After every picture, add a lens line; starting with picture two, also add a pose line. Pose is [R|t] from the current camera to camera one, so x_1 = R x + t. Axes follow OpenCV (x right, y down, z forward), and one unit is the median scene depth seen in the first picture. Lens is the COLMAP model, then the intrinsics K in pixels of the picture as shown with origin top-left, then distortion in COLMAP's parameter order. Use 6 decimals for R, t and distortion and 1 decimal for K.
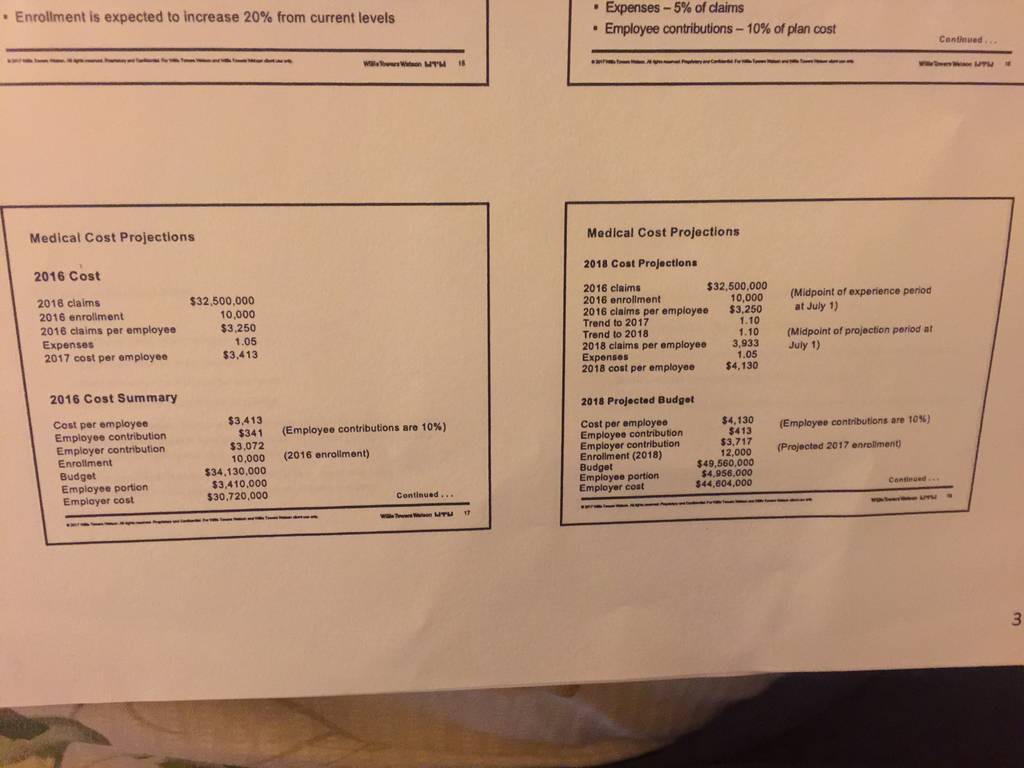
lens RADIAL K [[871.4, 0, 503.9], [0, 871.4, 386.0], [0, 0, 1]] dist [0.103281, -0.141731]
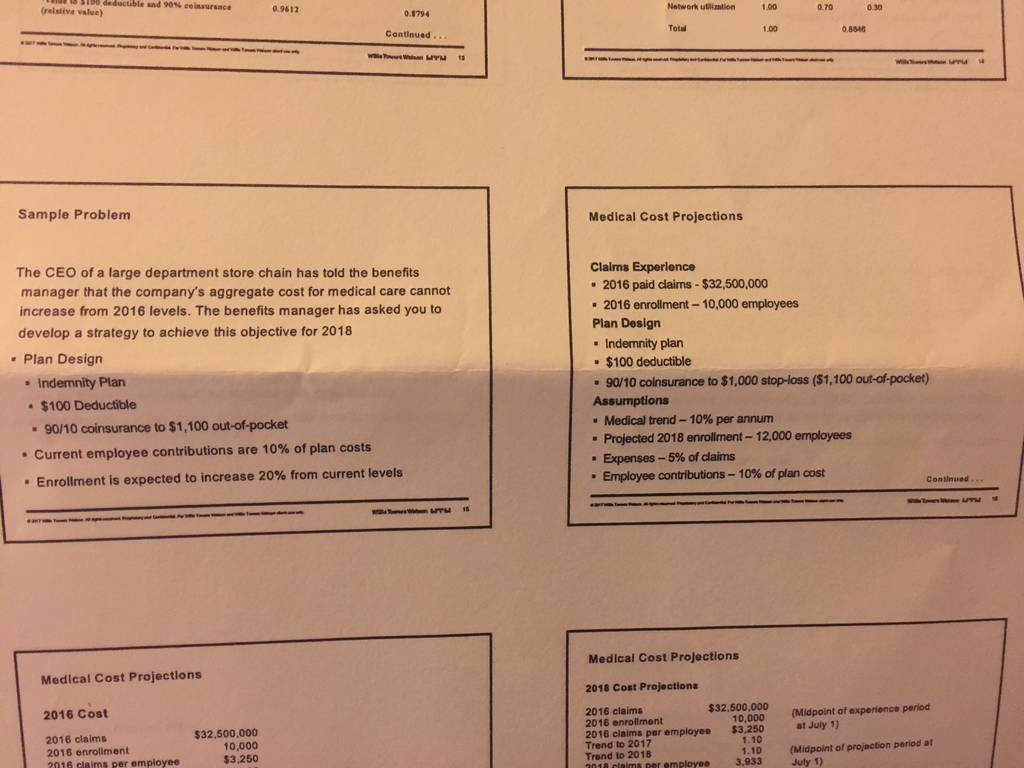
lens RADIAL K [[871.4, 0, 508.5], [0, 871.4, 377.5], [0, 0, 1]] dist [0.103281, -0.141731]
pose [[0.999994, 0.001569, -0.003092, 0.005298], [-0.001820, 0.996545, -0.083030, -0.427244], [0.002951, 0.083035, 0.996542, -0.043501]]
